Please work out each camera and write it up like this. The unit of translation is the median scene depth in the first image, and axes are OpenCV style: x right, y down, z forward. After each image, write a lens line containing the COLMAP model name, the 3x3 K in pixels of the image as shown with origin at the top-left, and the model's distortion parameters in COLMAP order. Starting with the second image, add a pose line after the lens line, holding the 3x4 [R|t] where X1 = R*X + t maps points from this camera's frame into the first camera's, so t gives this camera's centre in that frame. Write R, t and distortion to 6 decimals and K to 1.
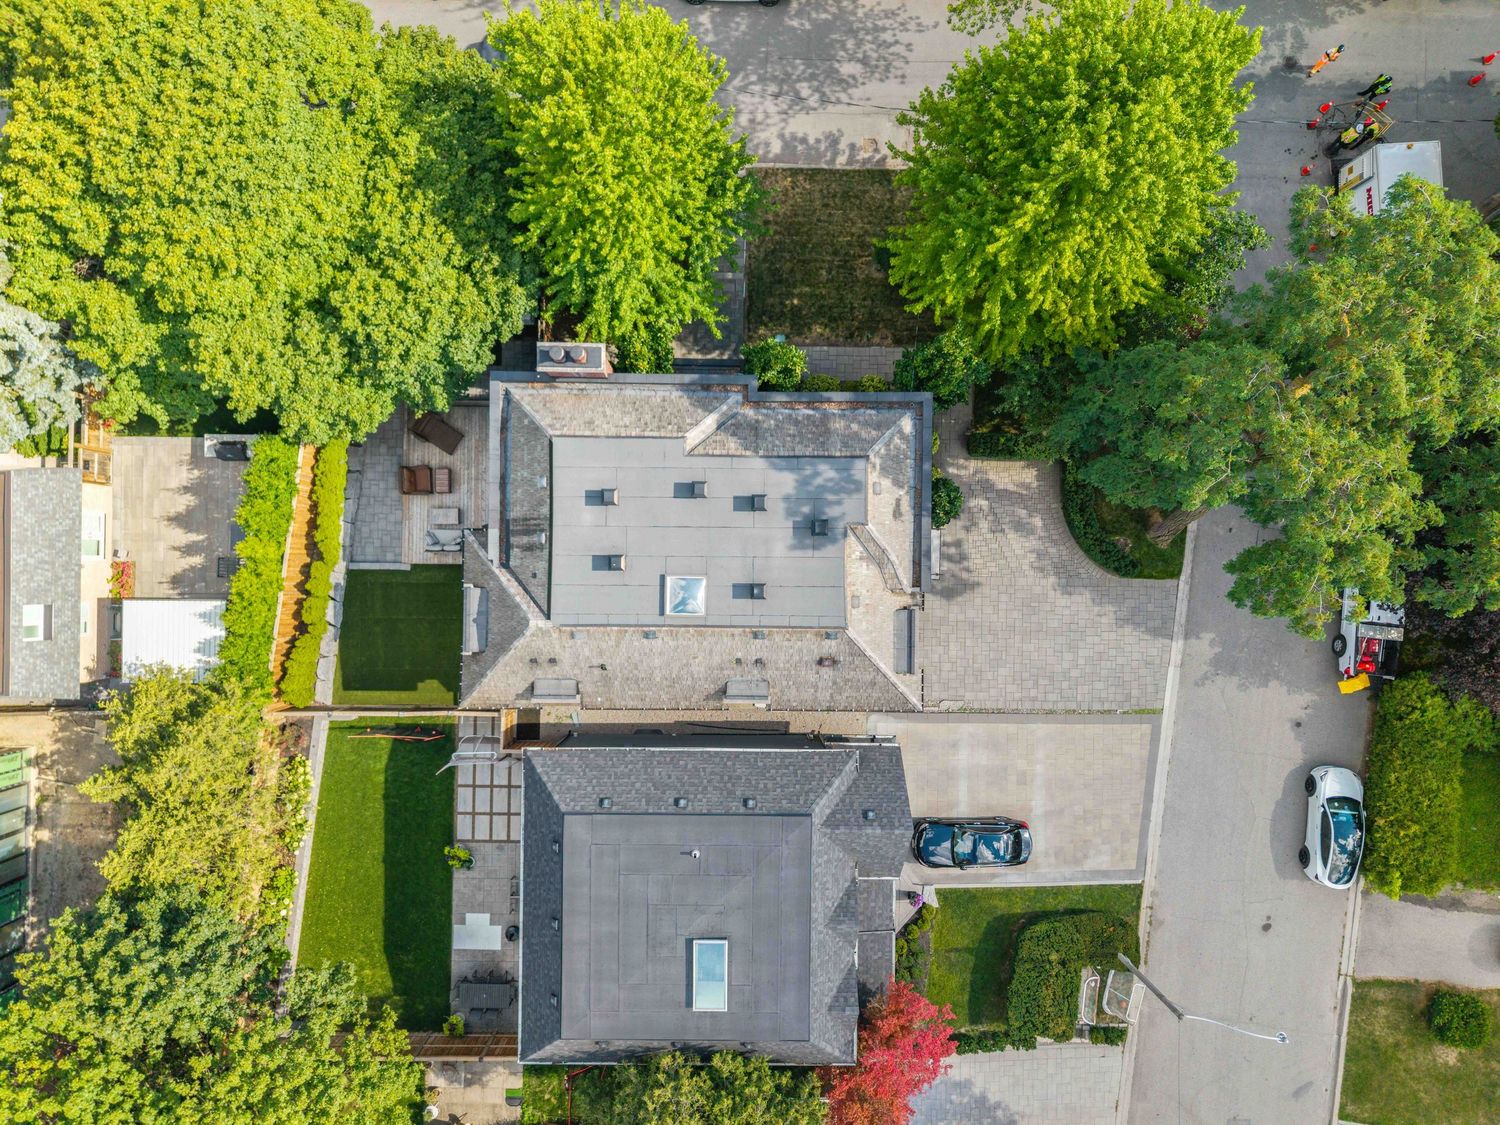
lens RADIAL K [[1004.7, 0, 745.2], [0, 1004.7, 565.8], [0, 0, 1]] dist [0.045231, -0.042873]
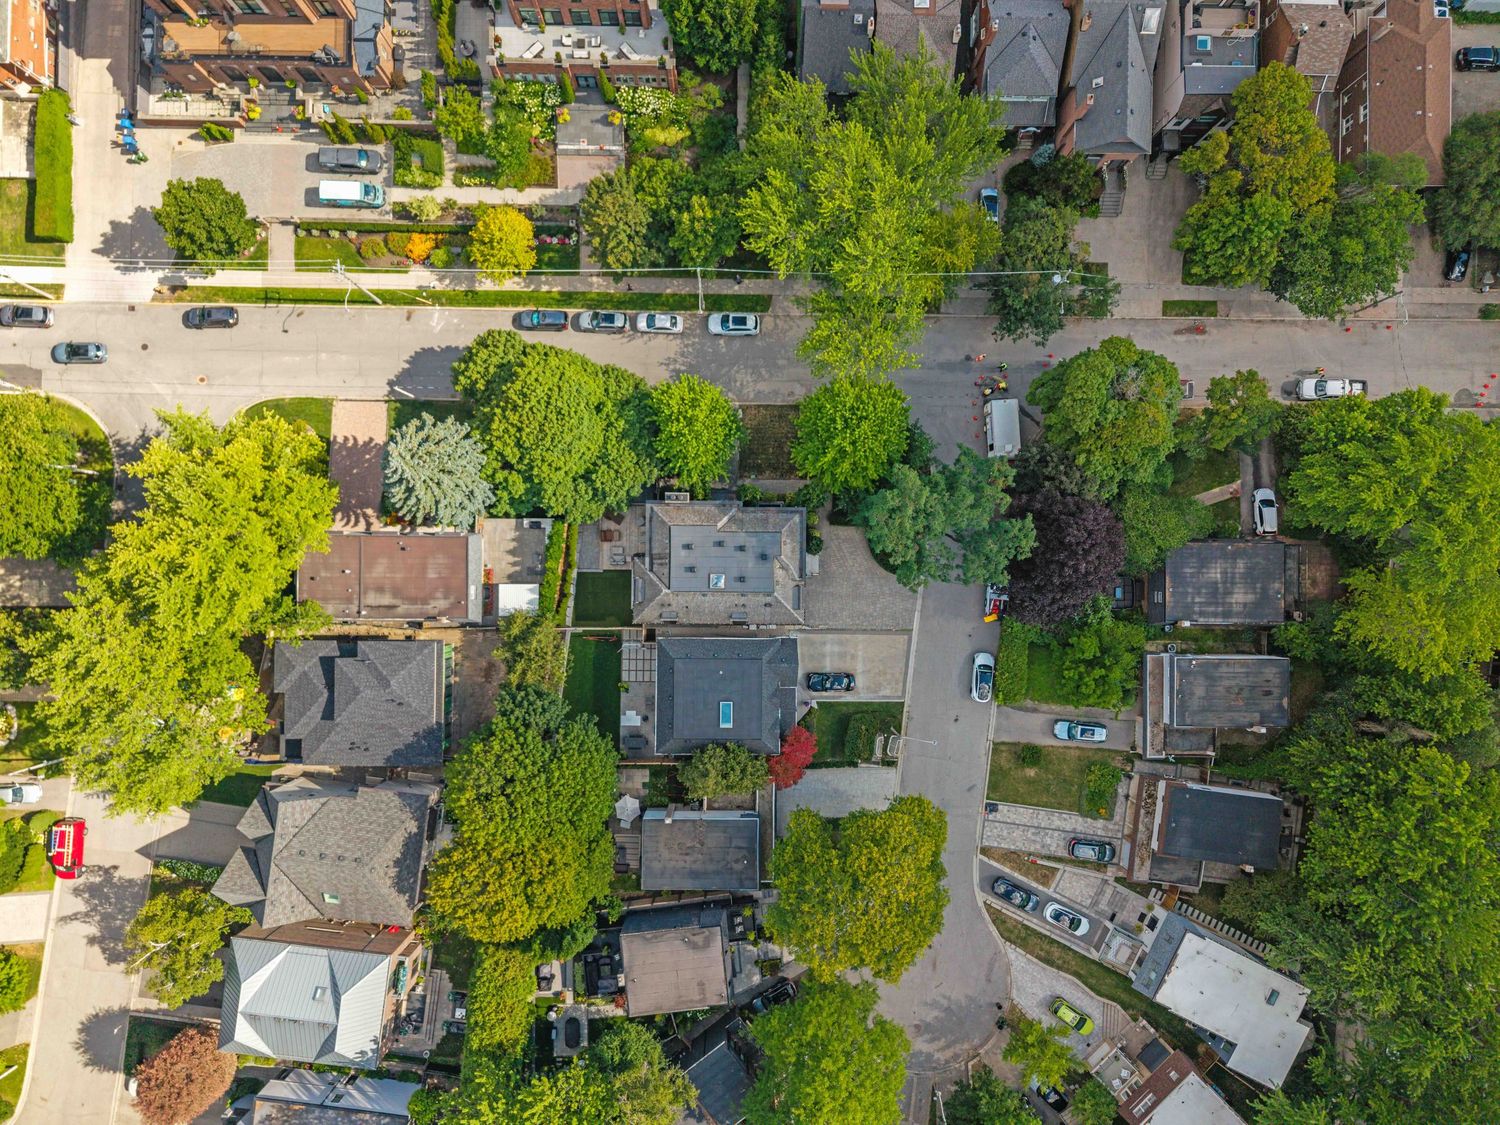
lens RADIAL K [[1004.7, 0, 745.2], [0, 1004.7, 565.8], [0, 0, 1]] dist [0.045231, -0.042873]
pose [[0.999997, -0.002270, 0.001243, 0.013397], [0.002269, 0.999997, 0.001198, -0.013746], [-0.001246, -0.001195, 0.999999, -1.506897]]
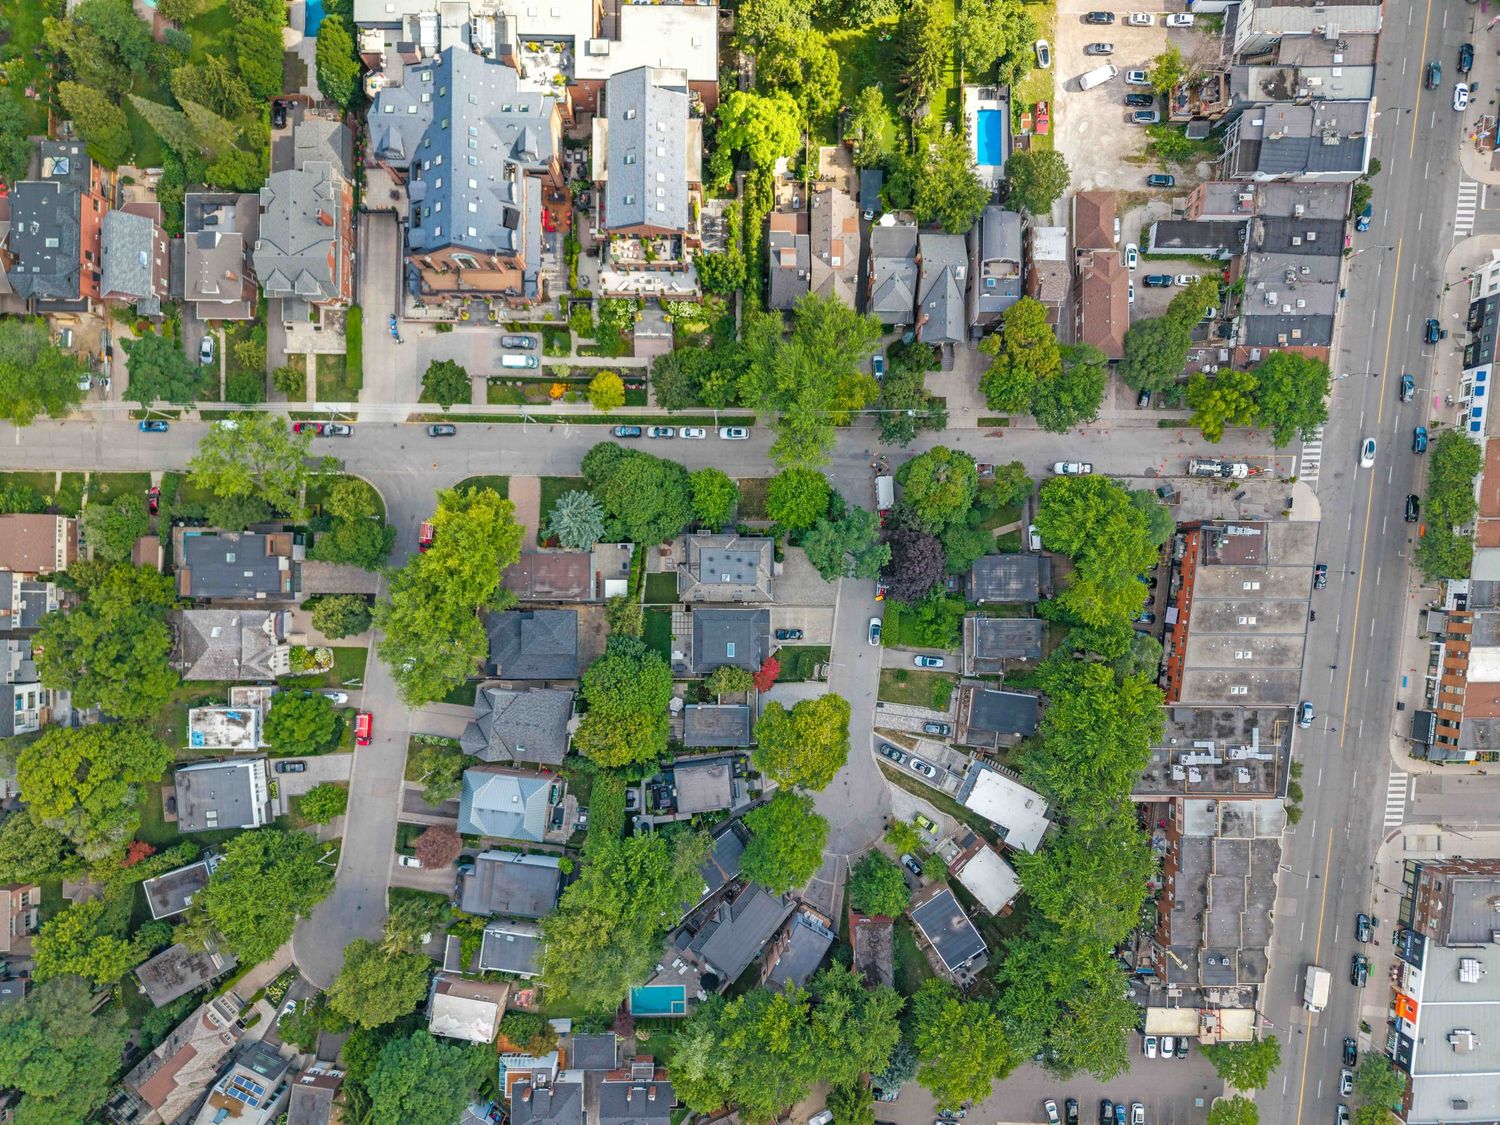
lens RADIAL K [[1004.7, 0, 745.2], [0, 1004.7, 565.8], [0, 0, 1]] dist [0.045231, -0.042873]
pose [[0.999985, -0.005218, -0.001433, 0.042002], [0.005214, 0.999983, -0.002524, -0.015373], [0.001446, 0.002516, 0.999996, -3.503812]]
